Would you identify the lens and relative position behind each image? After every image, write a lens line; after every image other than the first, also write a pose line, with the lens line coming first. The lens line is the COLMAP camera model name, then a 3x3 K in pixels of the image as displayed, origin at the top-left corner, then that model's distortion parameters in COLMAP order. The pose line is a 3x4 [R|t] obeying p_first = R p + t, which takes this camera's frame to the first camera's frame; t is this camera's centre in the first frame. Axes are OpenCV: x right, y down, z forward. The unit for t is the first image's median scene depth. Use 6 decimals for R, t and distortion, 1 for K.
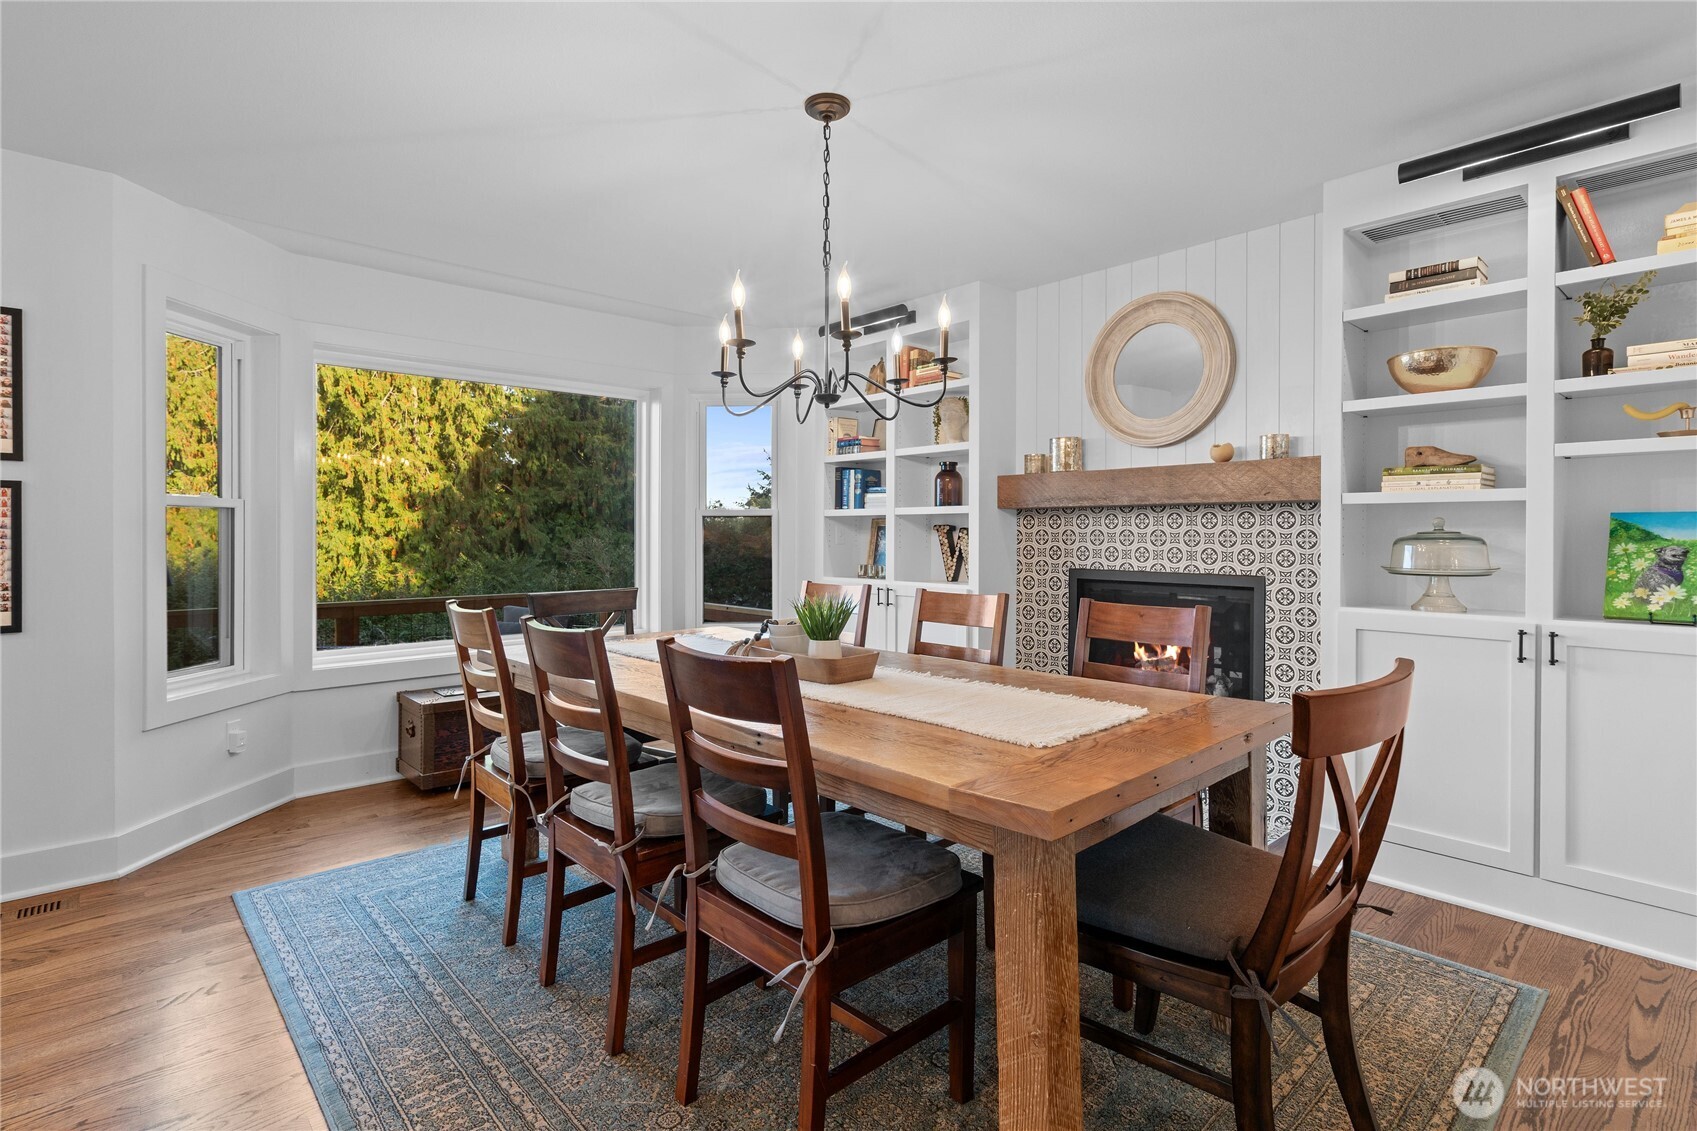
lens RADIAL K [[821.4, 0, 843.5], [0, 821.4, 536.4], [0, 0, 1]] dist [-0.003484, 0.001333]
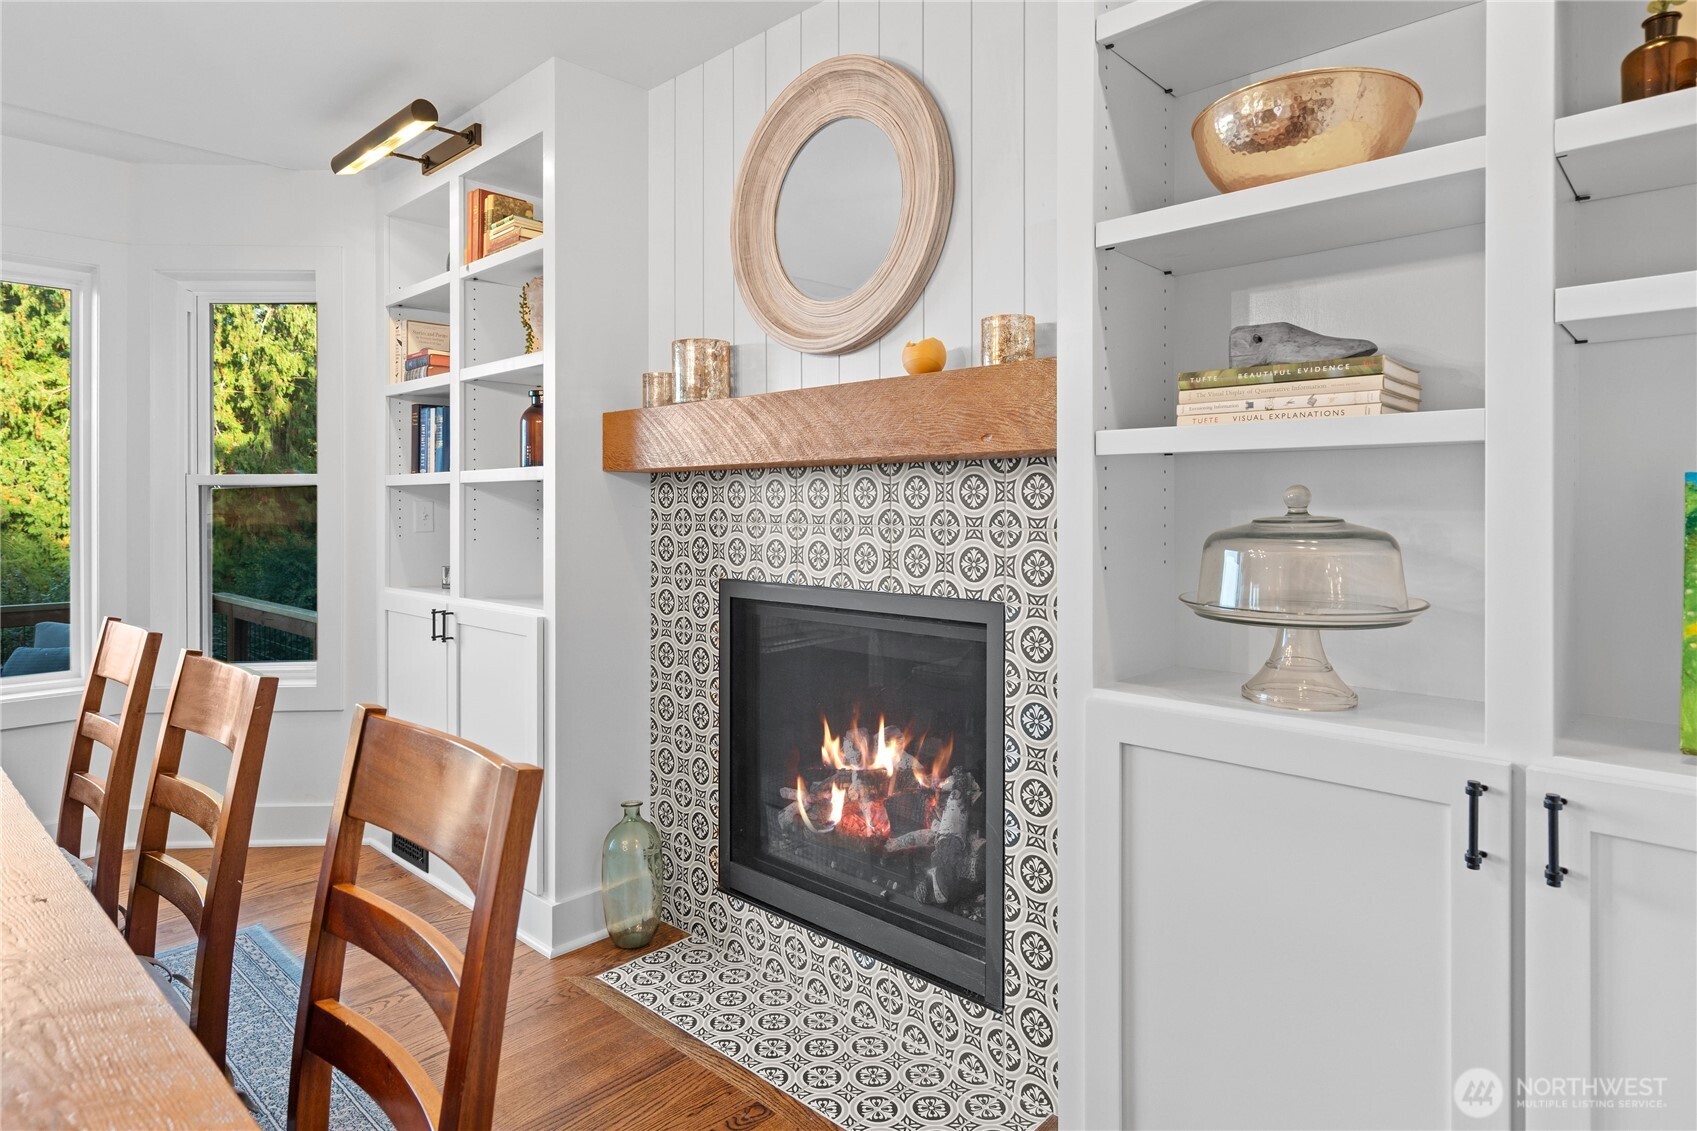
lens RADIAL K [[932.4, 0, 846.2], [0, 932.4, 507.2], [0, 0, 1]] dist [-0.002251, 0.002741]
pose [[0.996175, -0.003970, 0.087295, 0.418257], [0.004090, 0.999991, -0.001199, -0.011238], [-0.087289, 0.001551, 0.996182, 0.498311]]
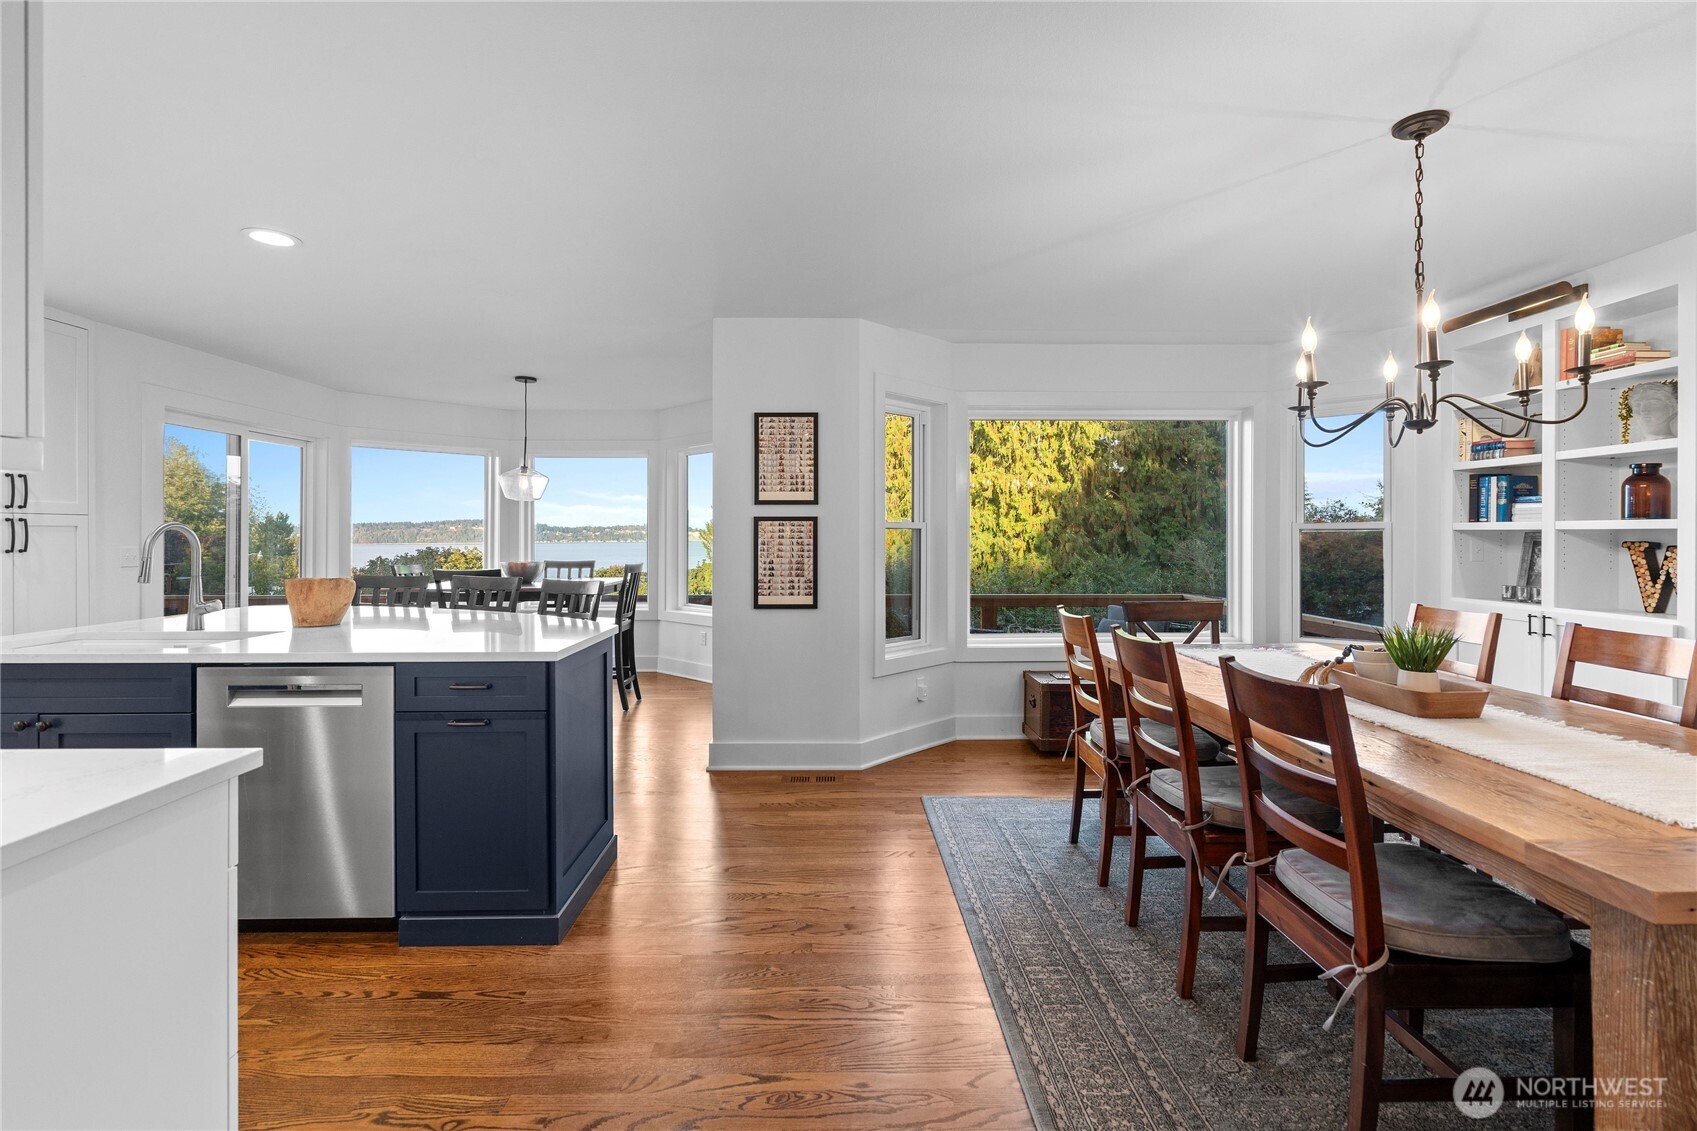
lens RADIAL K [[767.9, 0, 848.3], [0, 767.9, 530.2], [0, 0, 1]] dist [-0.003193, 0.000698]
pose [[0.749195, -0.002494, -0.662345, 0.060062], [-0.003393, 0.999965, -0.007603, -0.026055], [0.662341, 0.007943, 0.749160, -0.105281]]
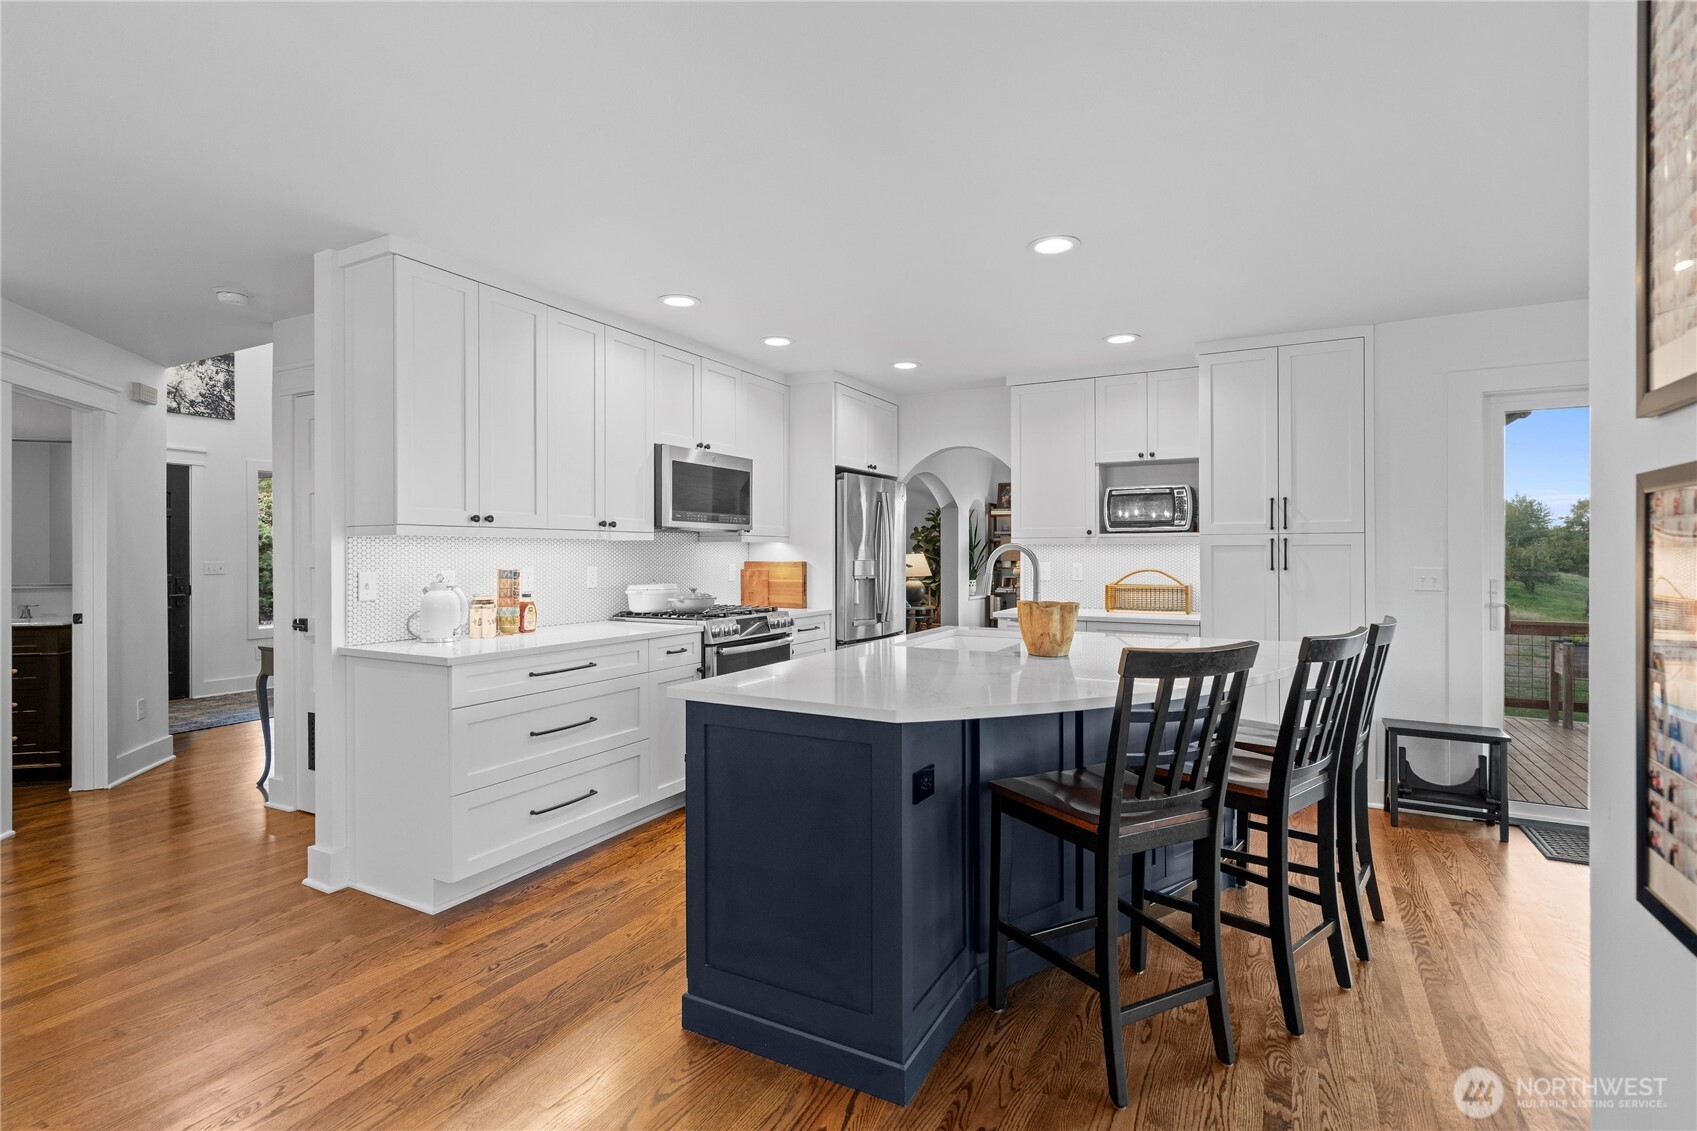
lens RADIAL K [[821.4, 0, 853.8], [0, 821.4, 550.2], [0, 0, 1]] dist [-0.003484, 0.001333]
pose [[-0.948228, 0.001504, -0.317588, -0.599303], [0.001348, 0.999999, 0.000710, -0.031770], [0.317589, 0.000245, -0.948229, 1.037082]]
